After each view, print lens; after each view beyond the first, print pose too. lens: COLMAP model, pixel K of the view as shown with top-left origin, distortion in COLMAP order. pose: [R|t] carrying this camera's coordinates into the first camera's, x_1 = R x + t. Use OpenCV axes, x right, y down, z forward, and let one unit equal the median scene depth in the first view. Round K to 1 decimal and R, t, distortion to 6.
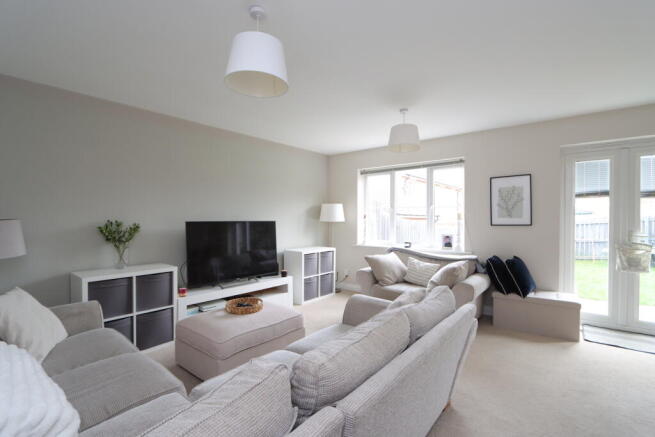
lens RADIAL K [[303.9, 0, 330.3], [0, 303.9, 218.7], [0, 0, 1]] dist [-0.016949, 0.000990]
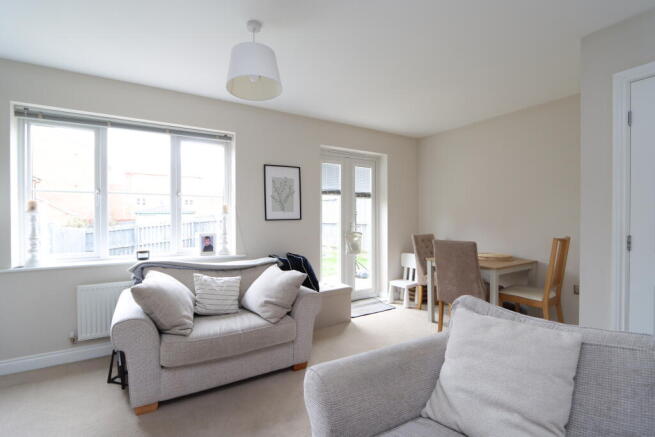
lens RADIAL K [[303.9, 0, 328.9], [0, 303.9, 220.8], [0, 0, 1]] dist [-0.016949, 0.000990]
pose [[0.339042, -0.009441, 0.940724, -0.222891], [0.005329, 0.999953, 0.008115, 0.017839], [-0.940756, 0.002262, 0.339076, 0.552006]]
